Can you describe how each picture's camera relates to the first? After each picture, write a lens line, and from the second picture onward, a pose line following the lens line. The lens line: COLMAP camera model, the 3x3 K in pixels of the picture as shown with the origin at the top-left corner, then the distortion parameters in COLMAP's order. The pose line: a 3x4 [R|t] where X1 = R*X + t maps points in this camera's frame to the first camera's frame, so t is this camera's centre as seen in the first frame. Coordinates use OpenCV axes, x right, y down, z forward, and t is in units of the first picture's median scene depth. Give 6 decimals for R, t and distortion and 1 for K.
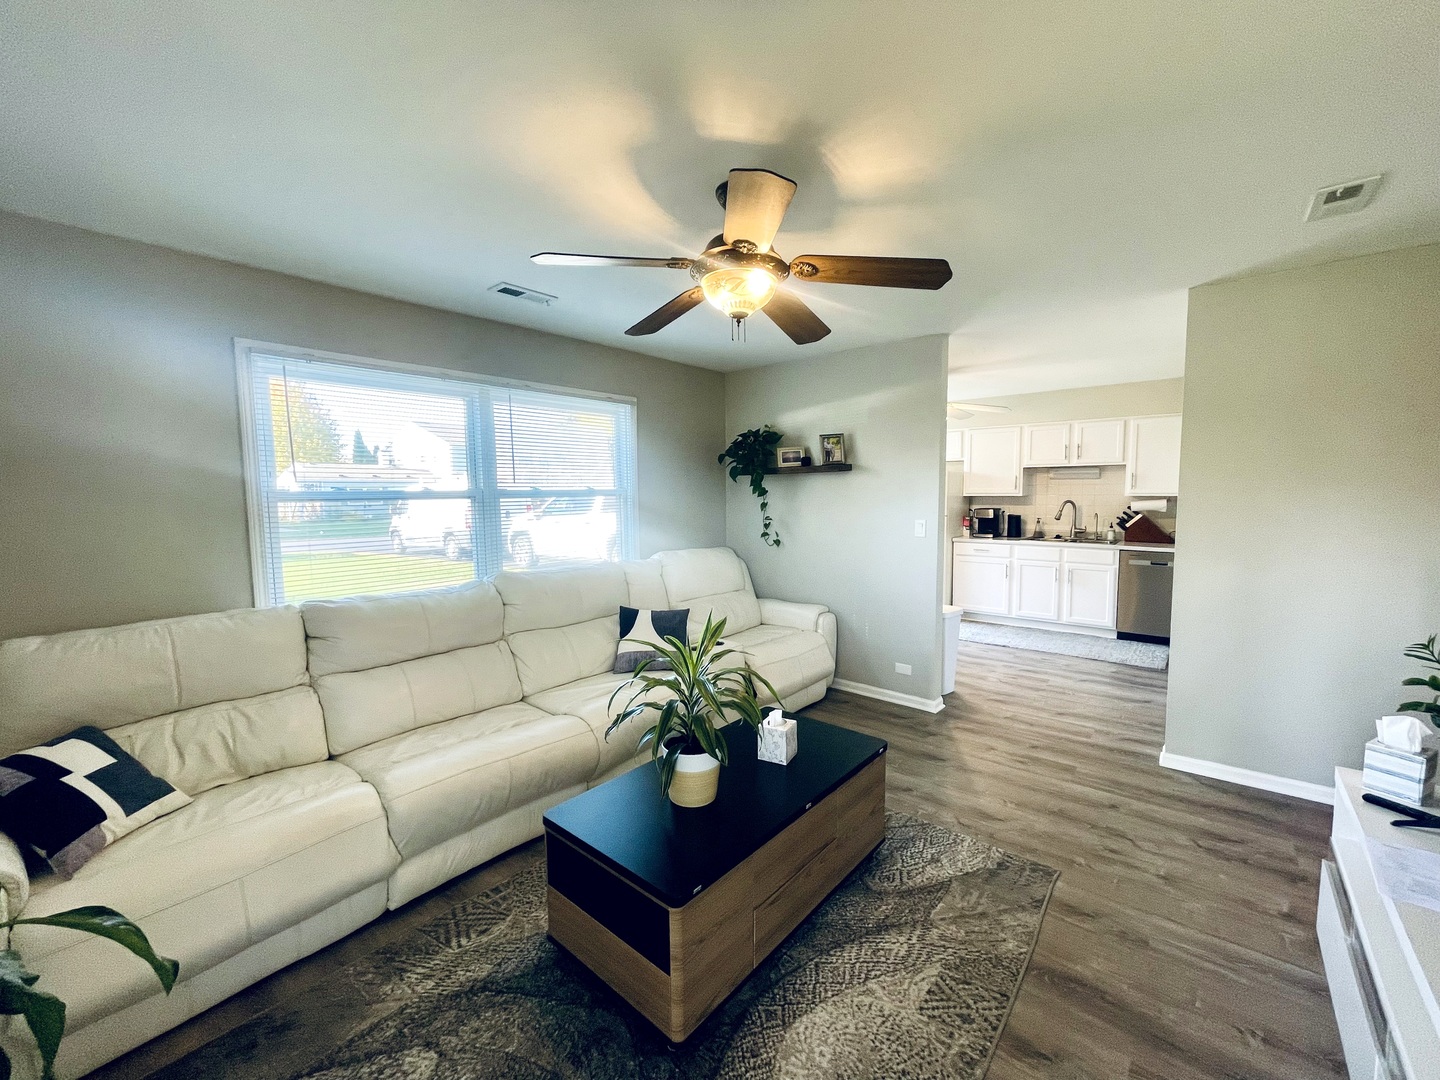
lens RADIAL K [[584.0, 0, 714.6], [0, 584.0, 541.3], [0, 0, 1]] dist [0.000099, 0.000149]
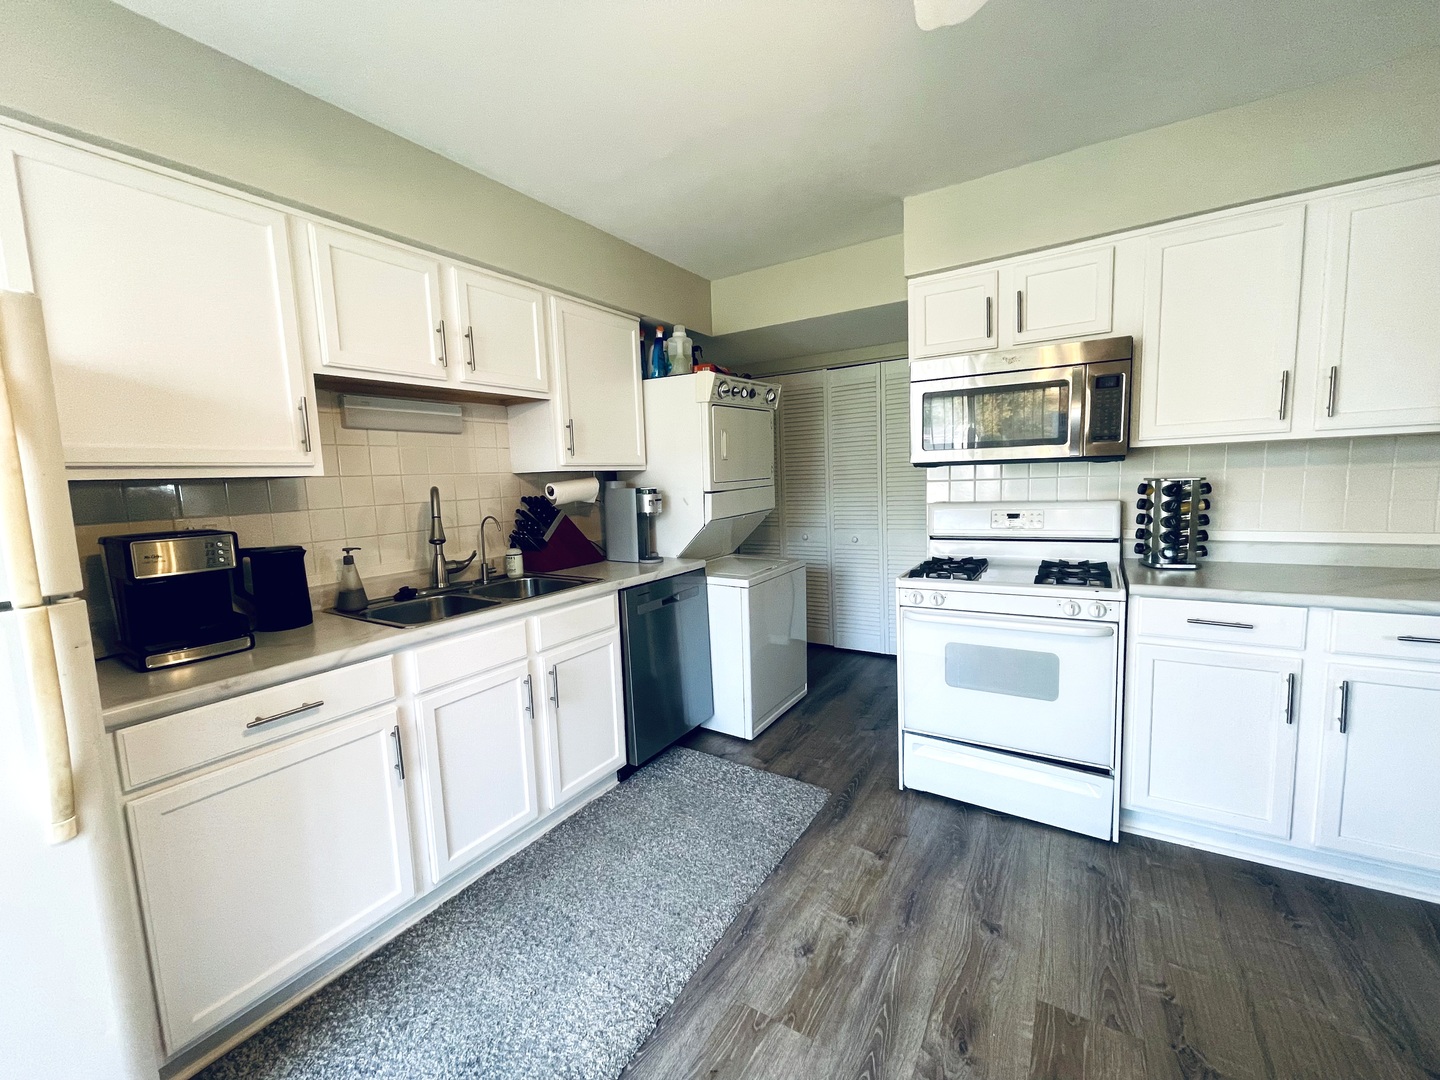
lens RADIAL K [[584.0, 0, 714.6], [0, 584.0, 541.3], [0, 0, 1]] dist [0.000099, 0.000149]
pose [[-0.144060, -0.094091, 0.985086, 0.241205], [0.125164, 0.985742, 0.112458, -0.060038], [-0.981621, 0.139498, -0.130229, 0.944598]]
